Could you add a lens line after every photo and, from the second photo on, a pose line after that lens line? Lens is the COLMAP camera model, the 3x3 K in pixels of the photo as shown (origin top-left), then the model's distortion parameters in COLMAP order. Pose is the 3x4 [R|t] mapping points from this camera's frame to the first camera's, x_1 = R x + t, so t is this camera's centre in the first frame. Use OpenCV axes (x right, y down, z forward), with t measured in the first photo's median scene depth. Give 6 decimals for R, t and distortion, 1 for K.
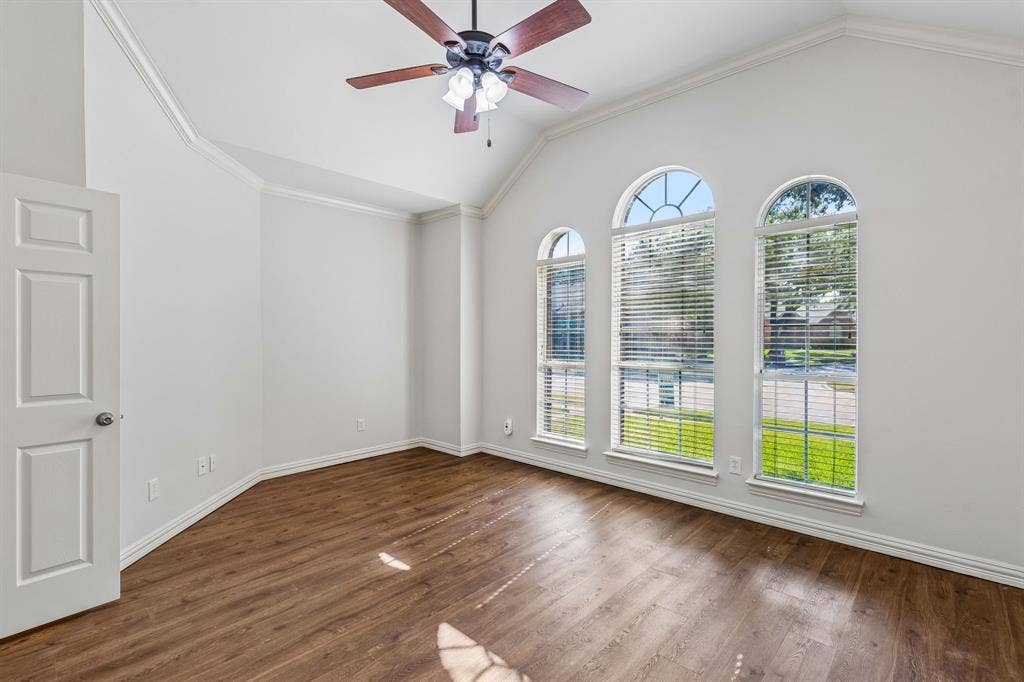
lens RADIAL K [[457.7, 0, 512.9], [0, 457.7, 338.2], [0, 0, 1]] dist [-0.002013, 0.000954]
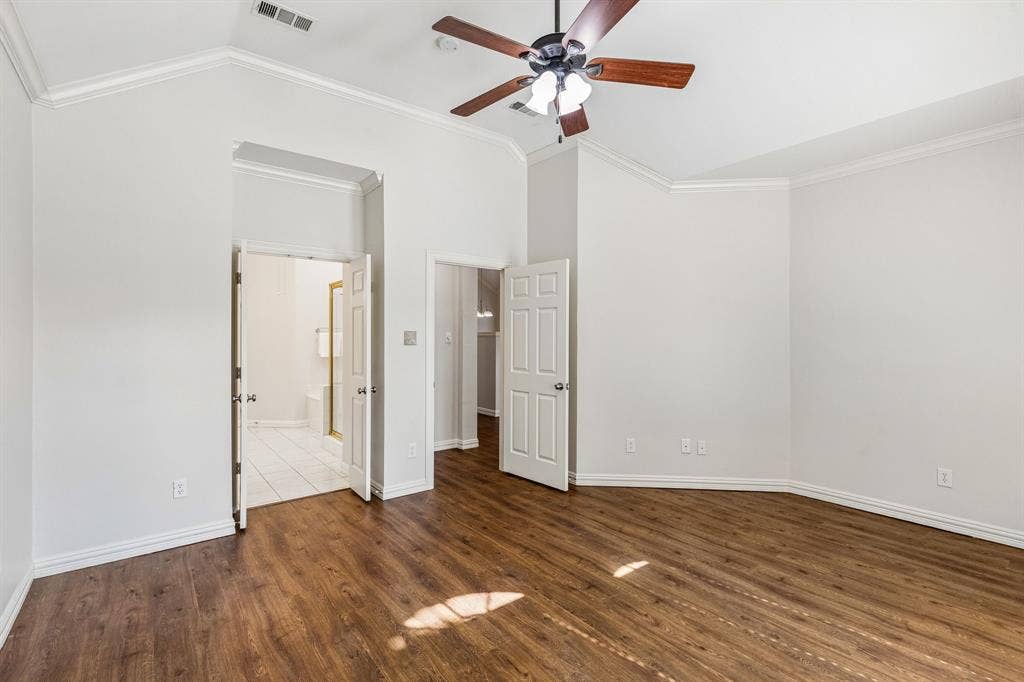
lens RADIAL K [[457.7, 0, 506.1], [0, 457.7, 341.3], [0, 0, 1]] dist [-0.002013, 0.000954]
pose [[-0.137582, 0.014530, -0.990384, 0.728433], [-0.010472, 0.999815, 0.016123, -0.022726], [0.990435, 0.012589, -0.137405, 0.824416]]
